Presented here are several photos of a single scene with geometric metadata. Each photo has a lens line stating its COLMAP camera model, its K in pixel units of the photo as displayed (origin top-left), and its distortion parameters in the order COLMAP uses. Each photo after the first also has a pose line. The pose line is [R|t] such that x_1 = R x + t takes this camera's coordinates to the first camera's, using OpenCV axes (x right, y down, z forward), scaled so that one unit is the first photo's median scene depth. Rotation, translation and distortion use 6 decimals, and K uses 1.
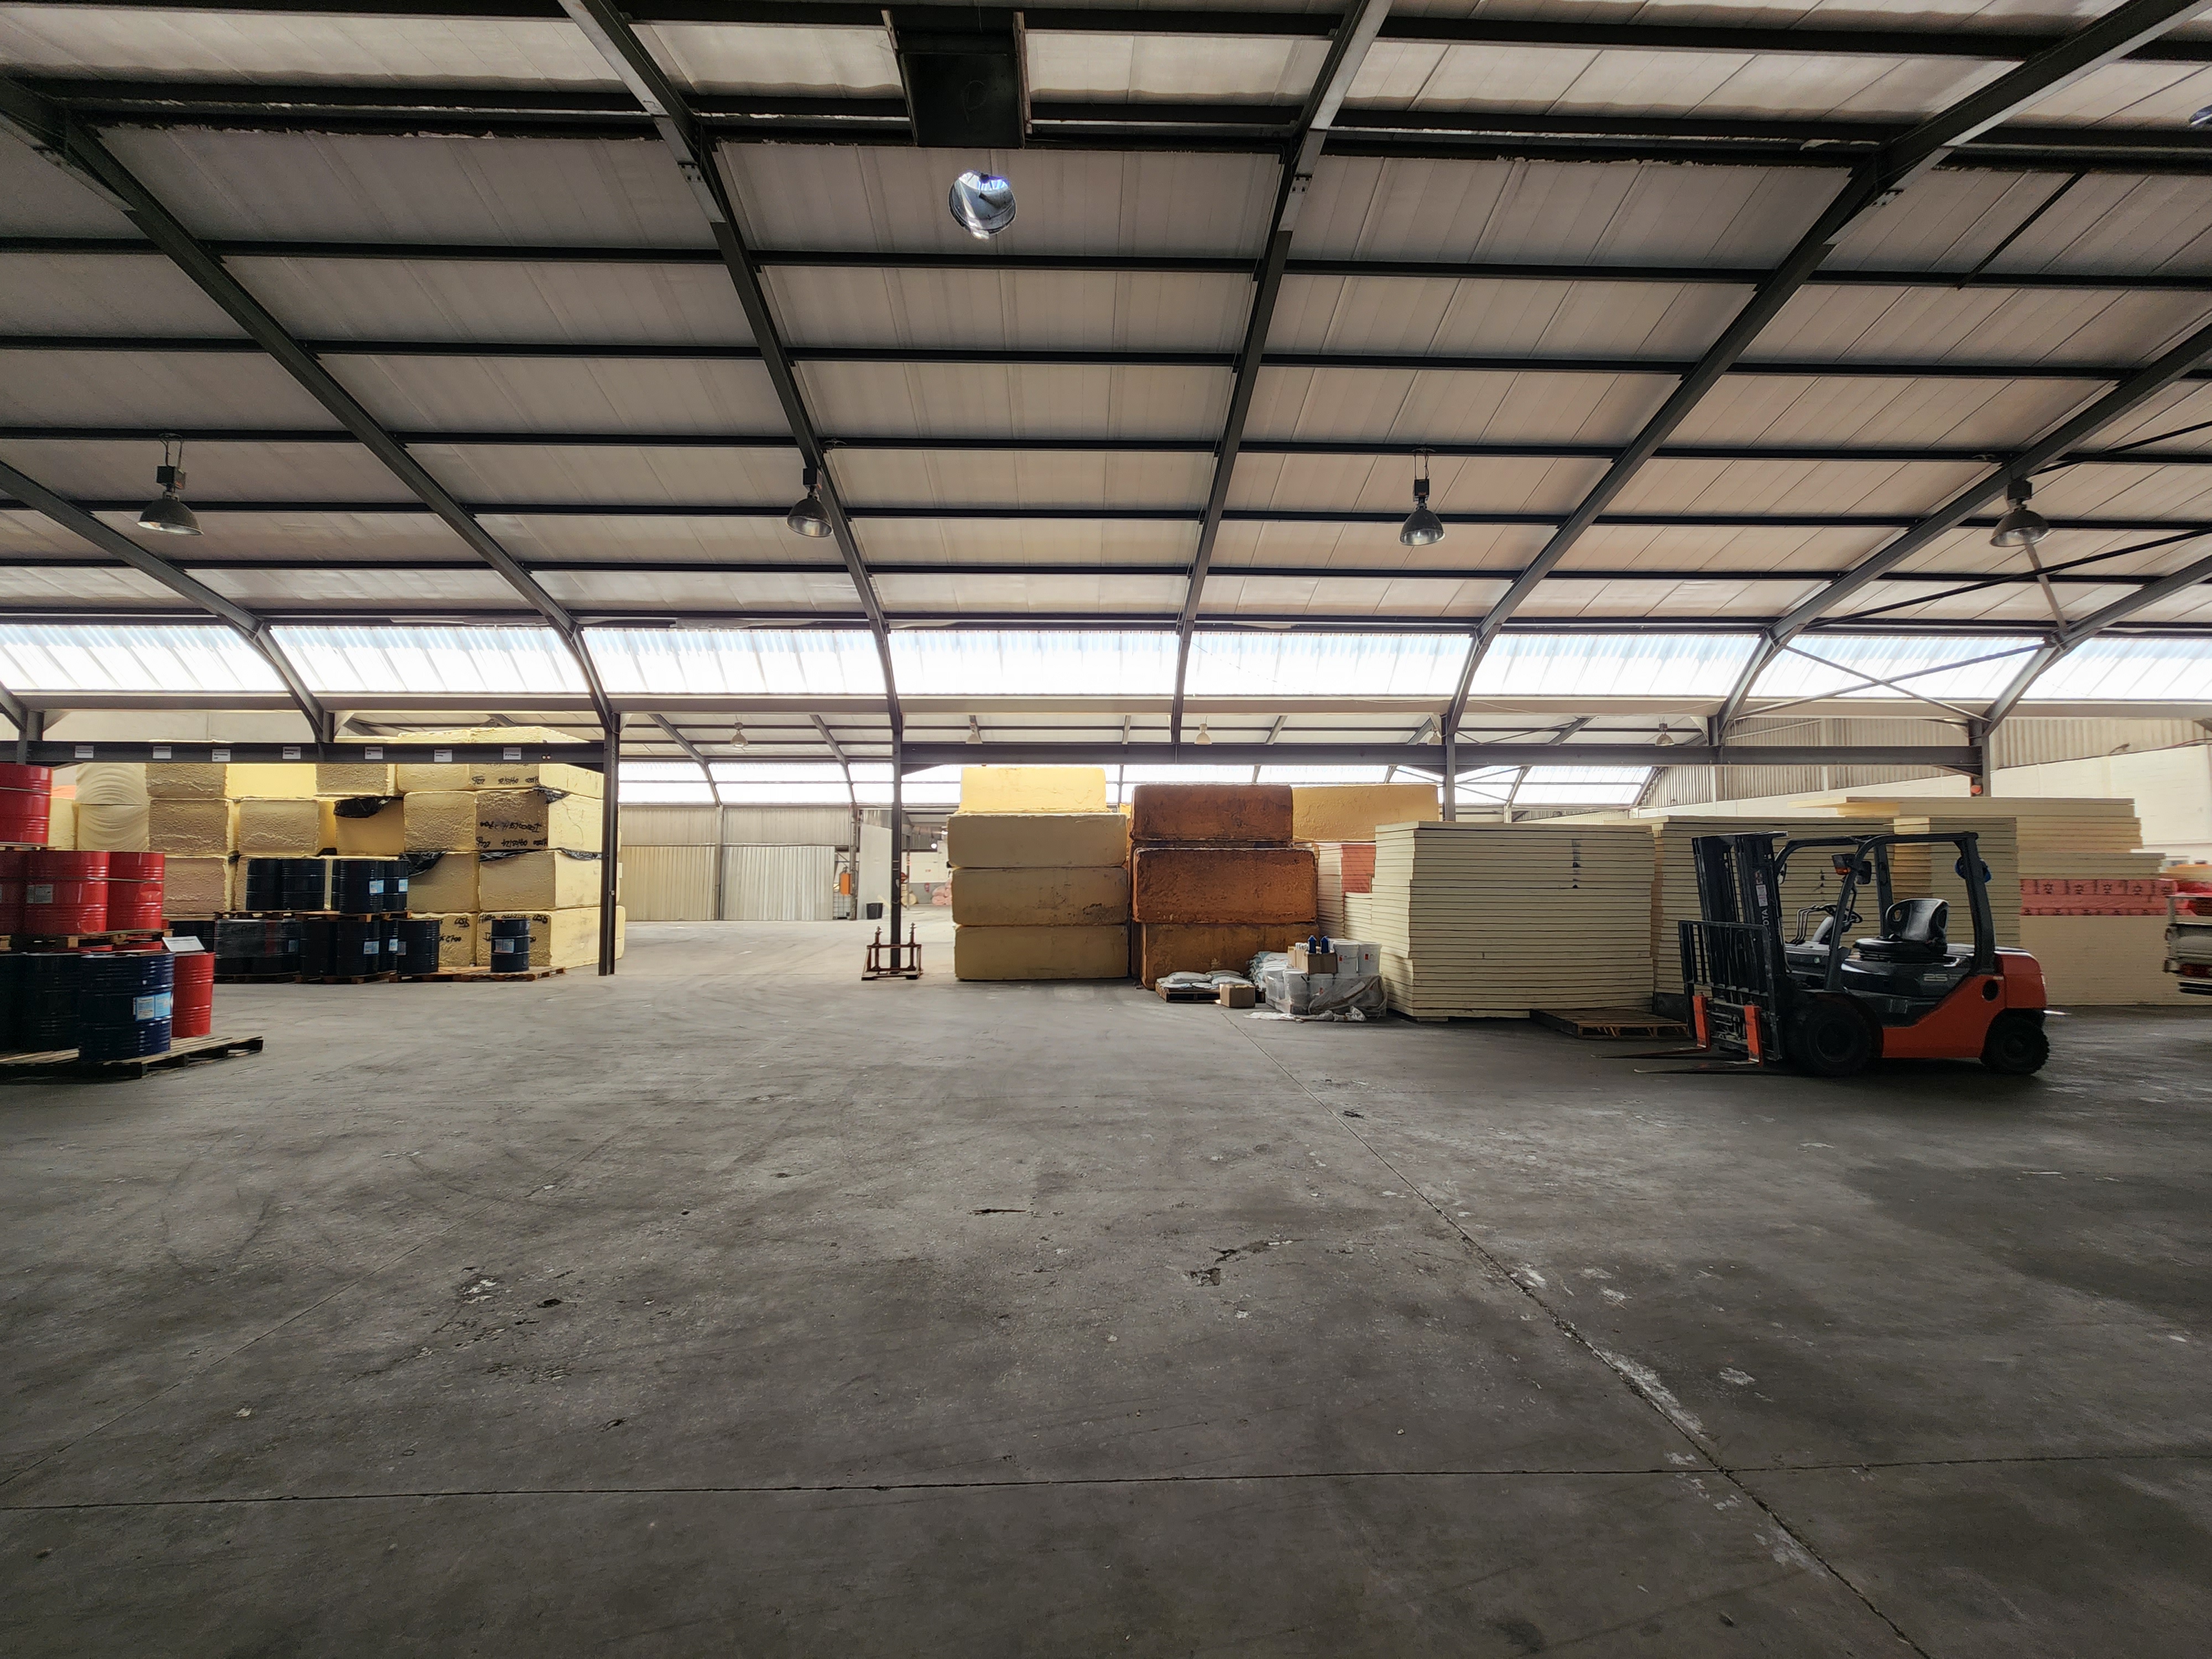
lens RADIAL K [[957.0, 0, 1057.1], [0, 957.0, 922.8], [0, 0, 1]] dist [-0.001017, 0.000257]
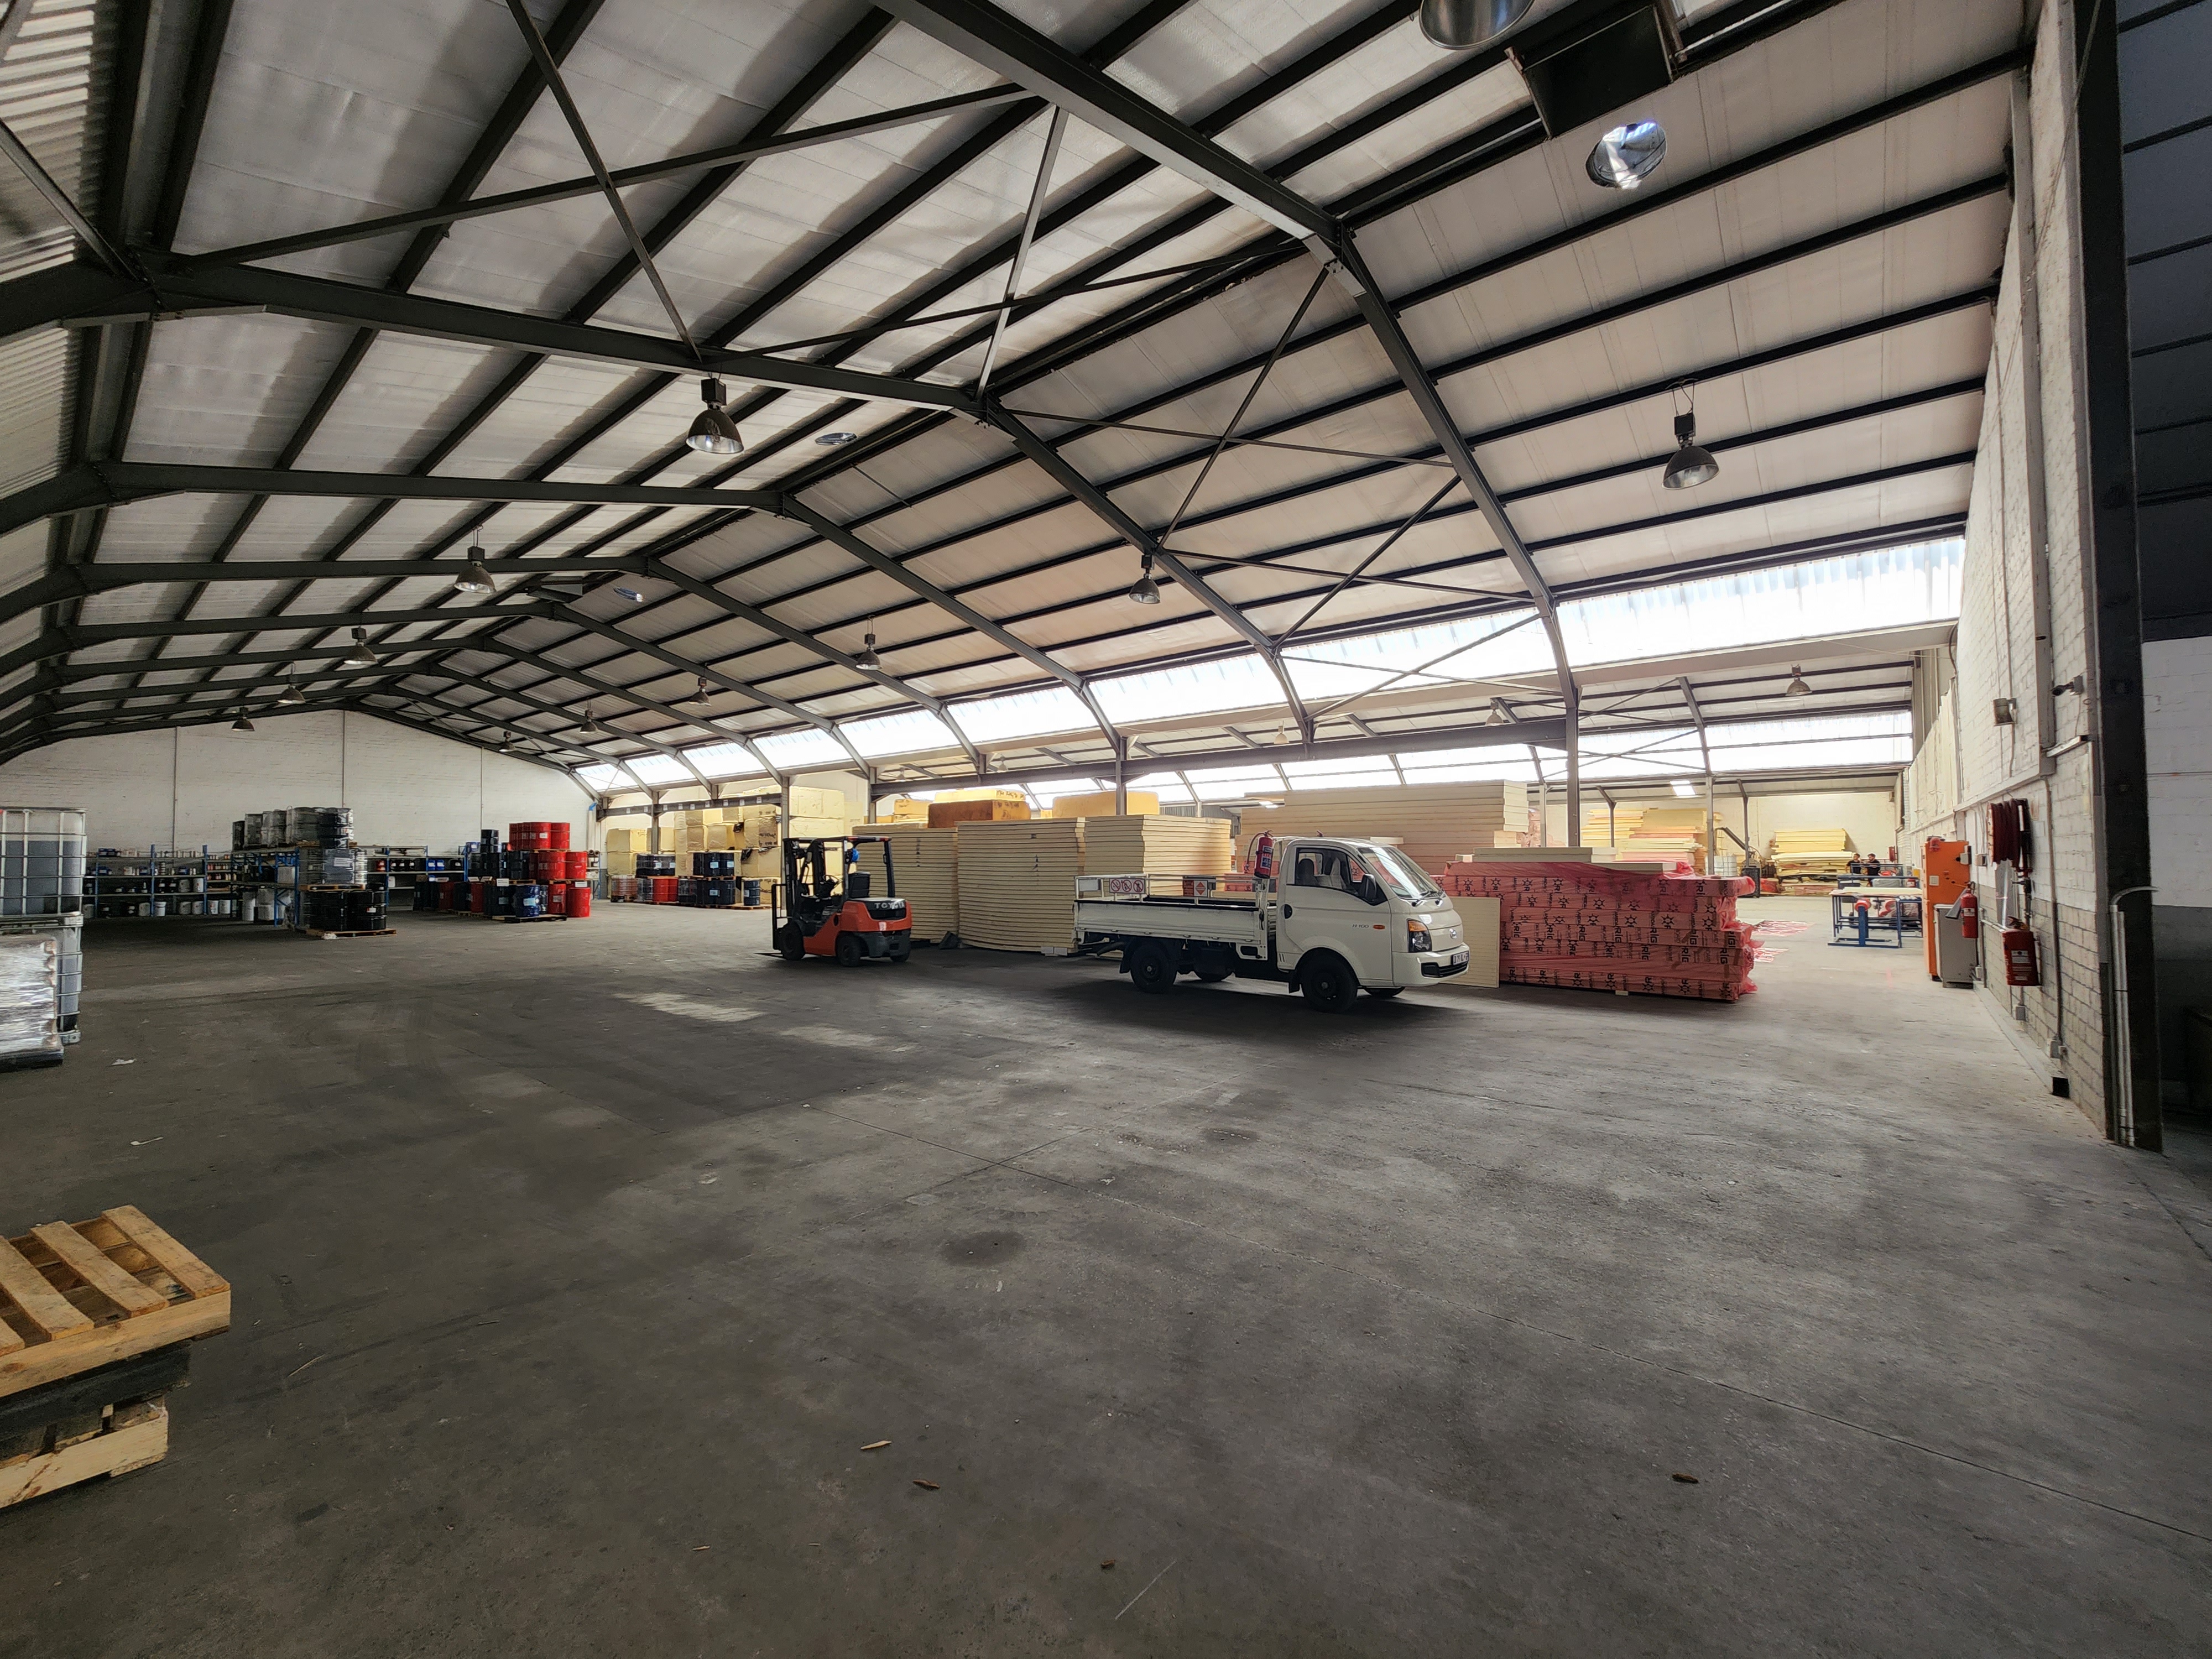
lens RADIAL K [[912.8, 0, 1097.9], [0, 912.8, 831.4], [0, 0, 1]] dist [-0.000151, 0.000599]
pose [[0.748483, -0.023711, -0.662730, 0.383912], [-0.024626, 0.997677, -0.063508, -0.001408], [0.662696, 0.063855, 0.746161, 0.010614]]
